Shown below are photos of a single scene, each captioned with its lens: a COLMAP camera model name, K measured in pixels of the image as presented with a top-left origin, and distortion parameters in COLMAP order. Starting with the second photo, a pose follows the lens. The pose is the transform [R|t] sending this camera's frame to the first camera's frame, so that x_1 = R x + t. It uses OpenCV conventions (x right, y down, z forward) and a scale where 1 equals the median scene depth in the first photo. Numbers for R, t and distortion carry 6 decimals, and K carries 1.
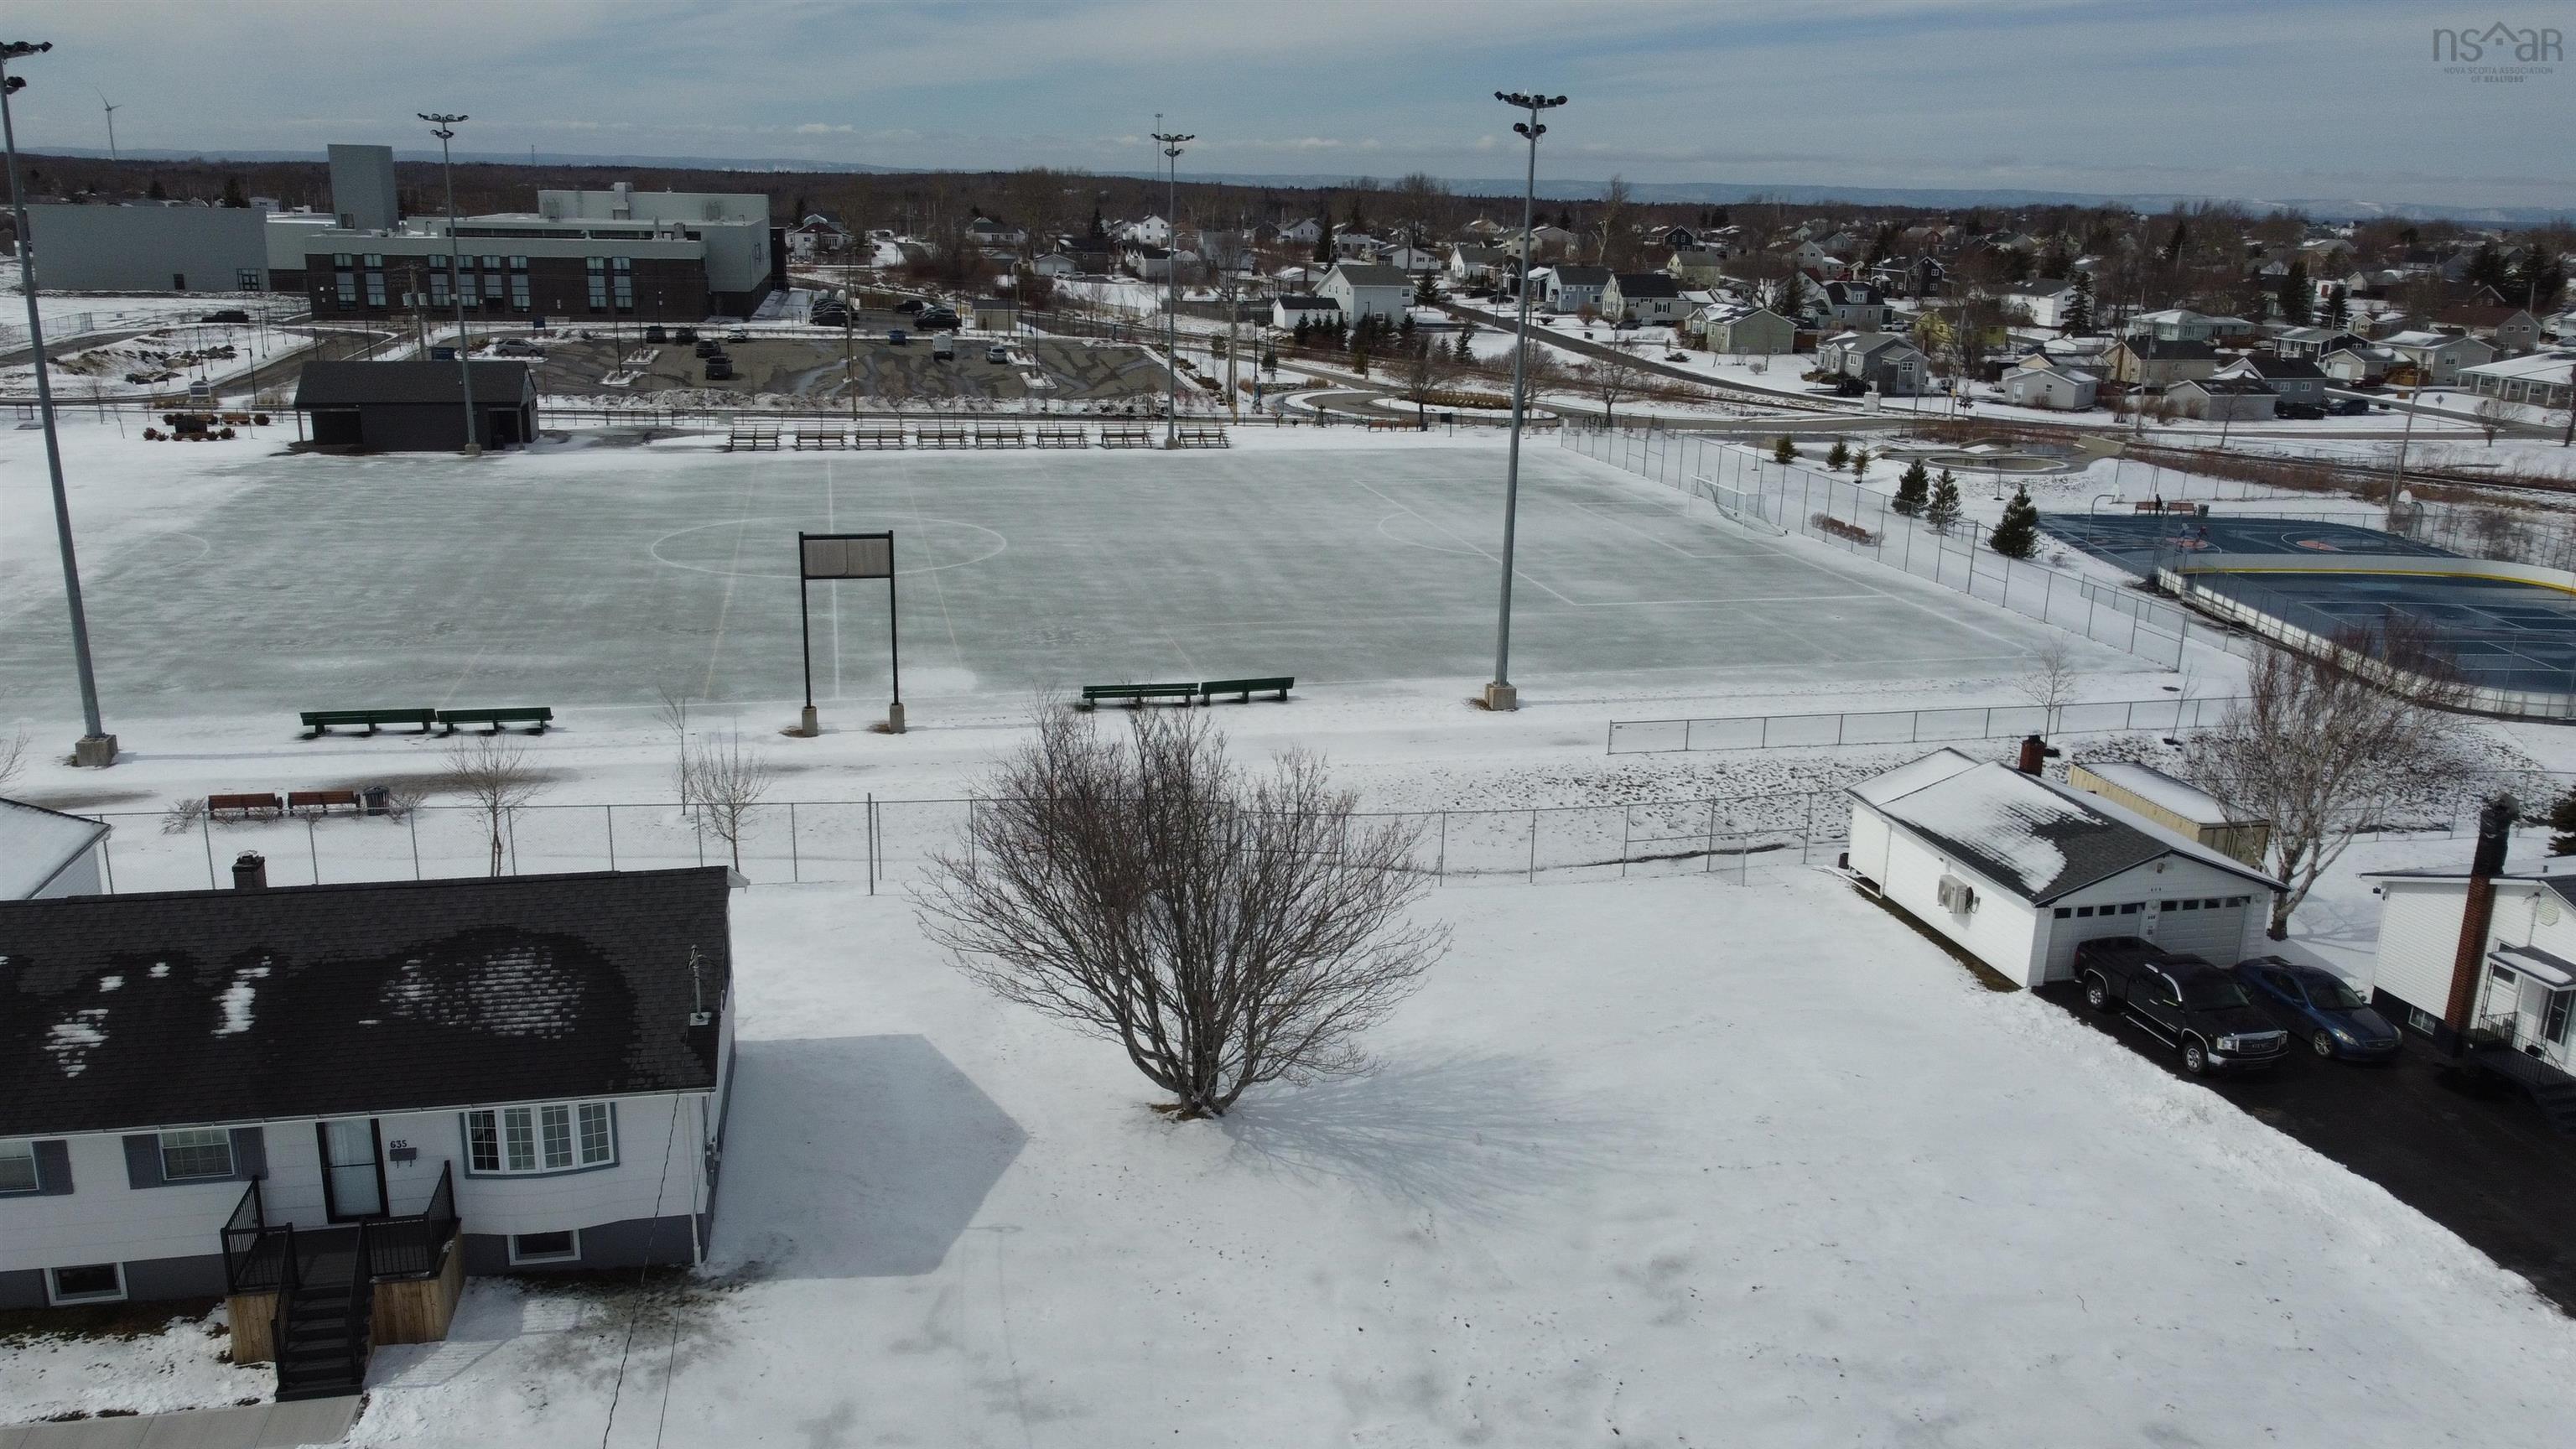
lens RADIAL K [[1948.7, 0, 1288.0], [0, 1948.7, 724.5], [0, 0, 1]] dist [-0.002783, 0.002891]
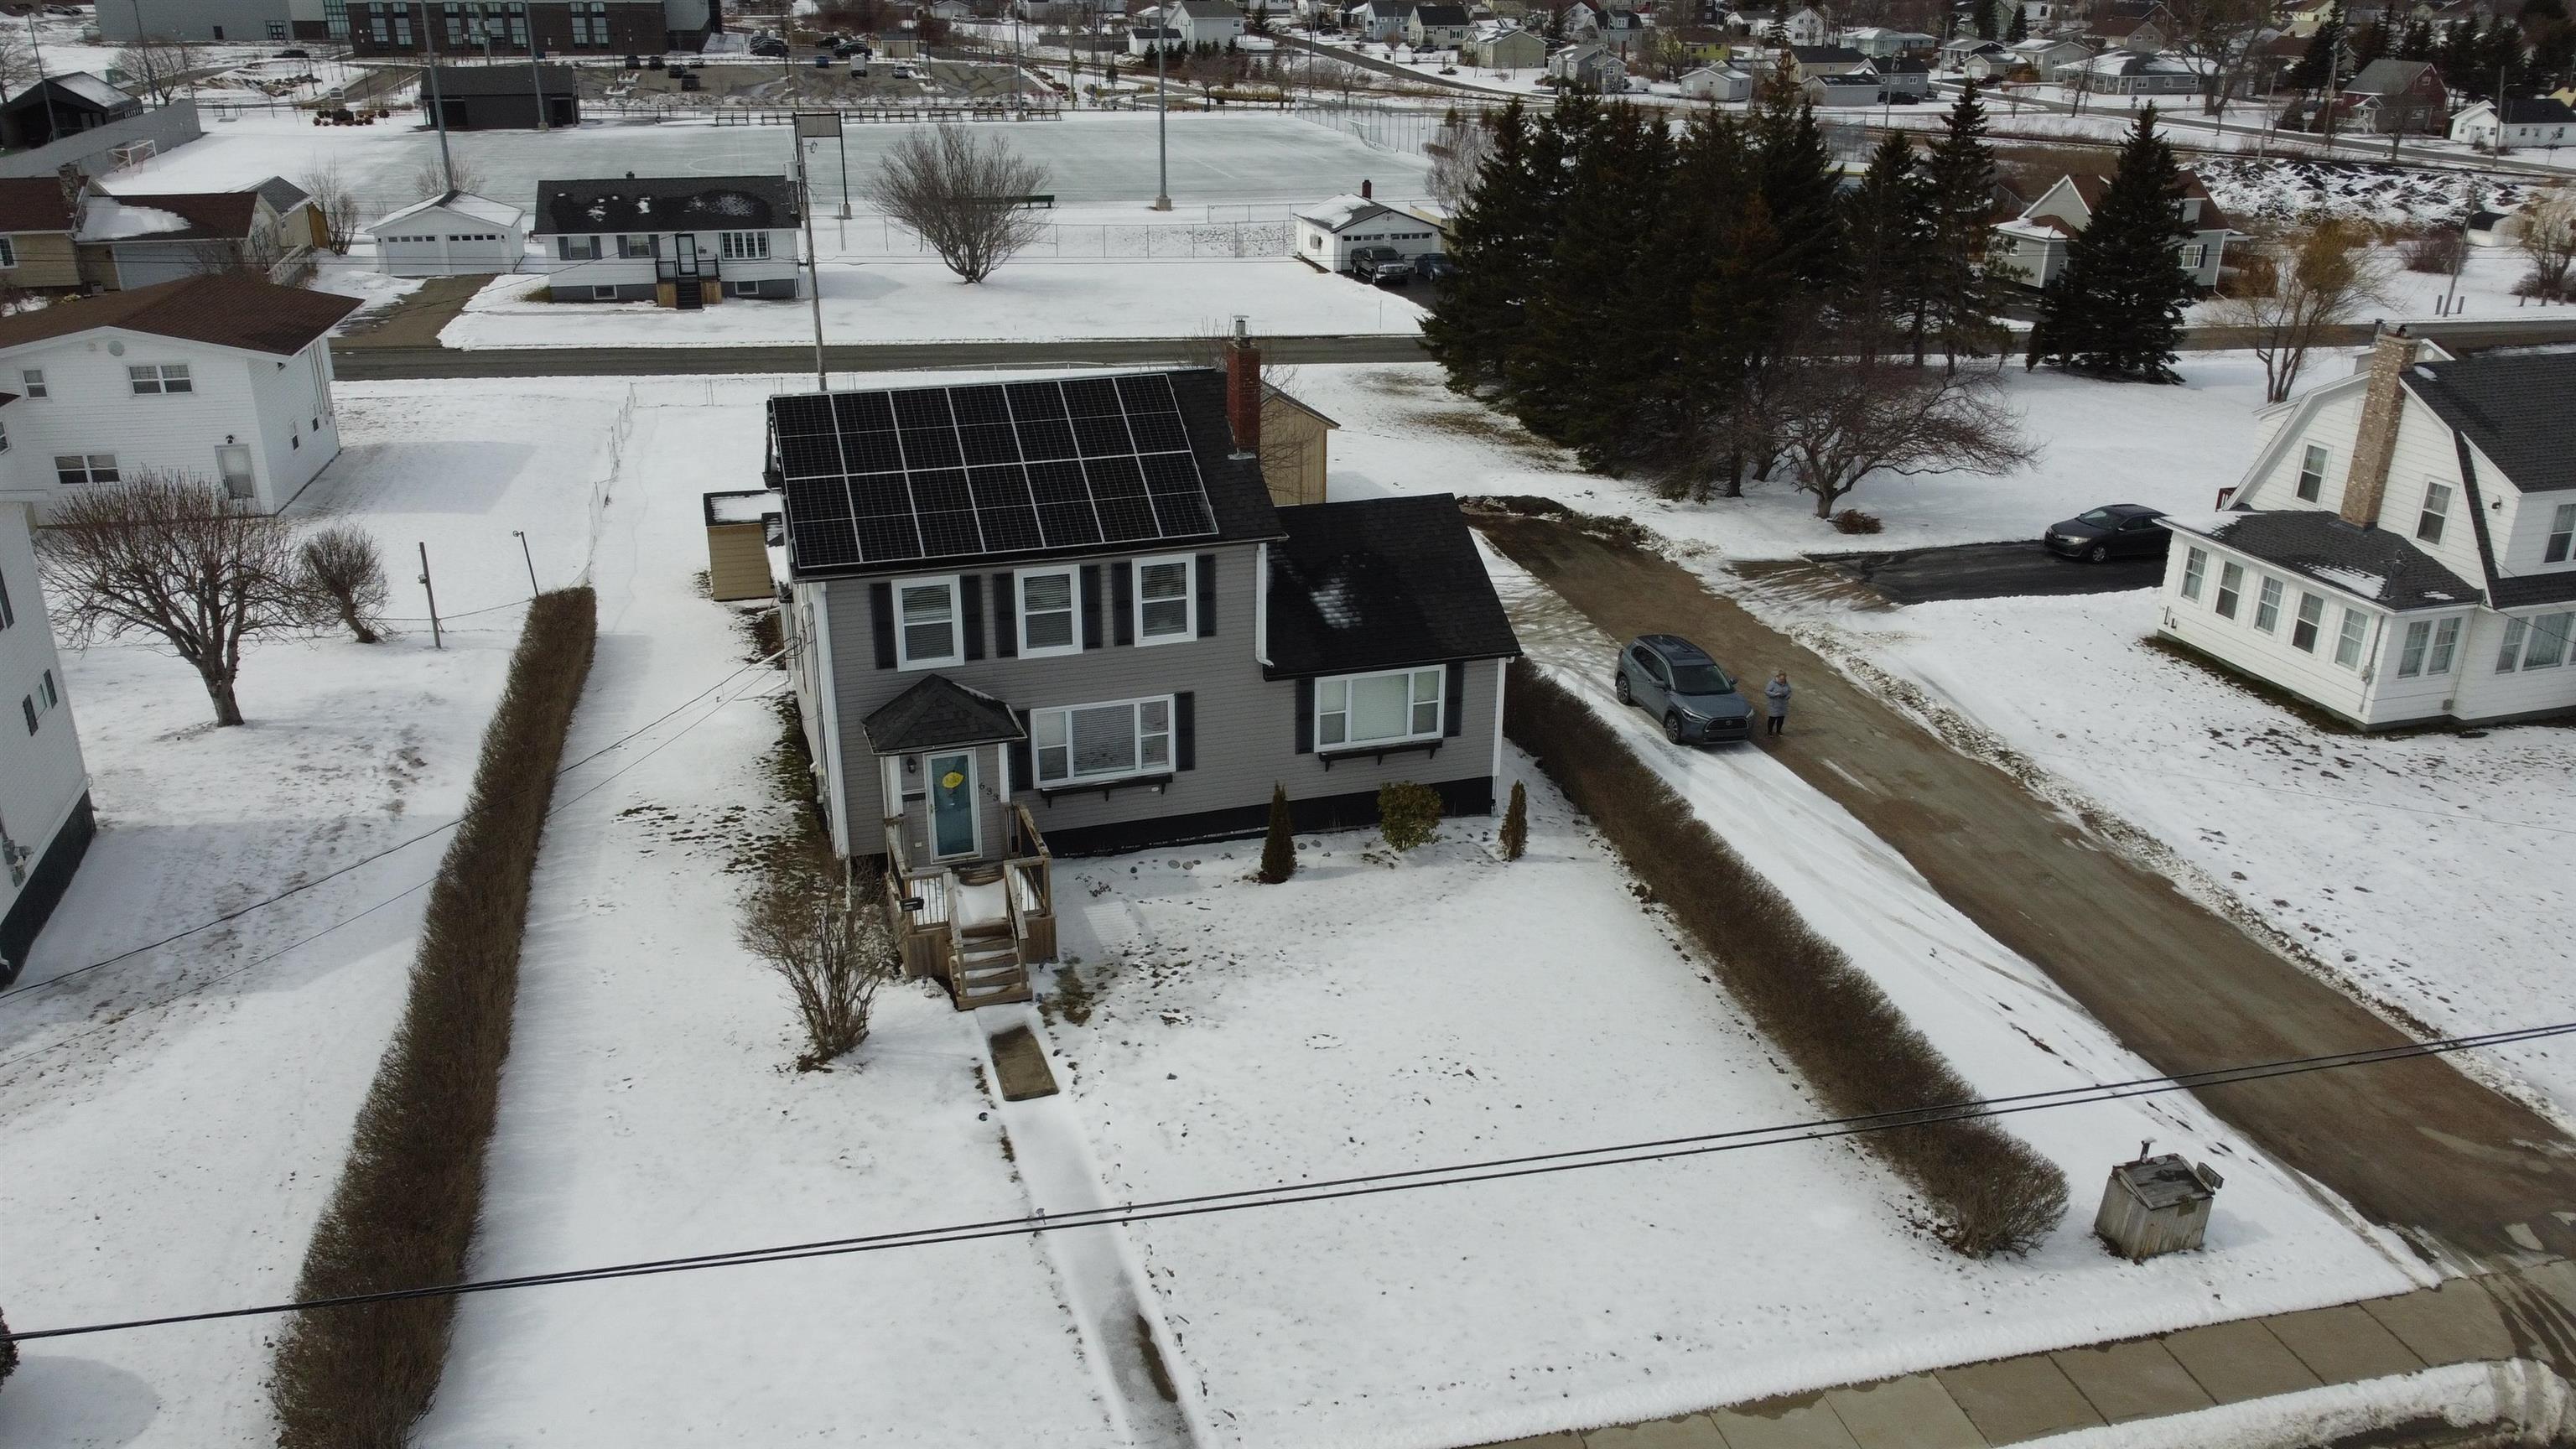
lens RADIAL K [[1948.7, 0, 1288.0], [0, 1948.7, 724.5], [0, 0, 1]] dist [-0.002783, 0.002891]
pose [[0.999143, -0.029206, 0.029317, 0.056204], [0.025685, 0.993146, 0.114024, 0.097539], [-0.032446, -0.113173, 0.993045, -0.336848]]
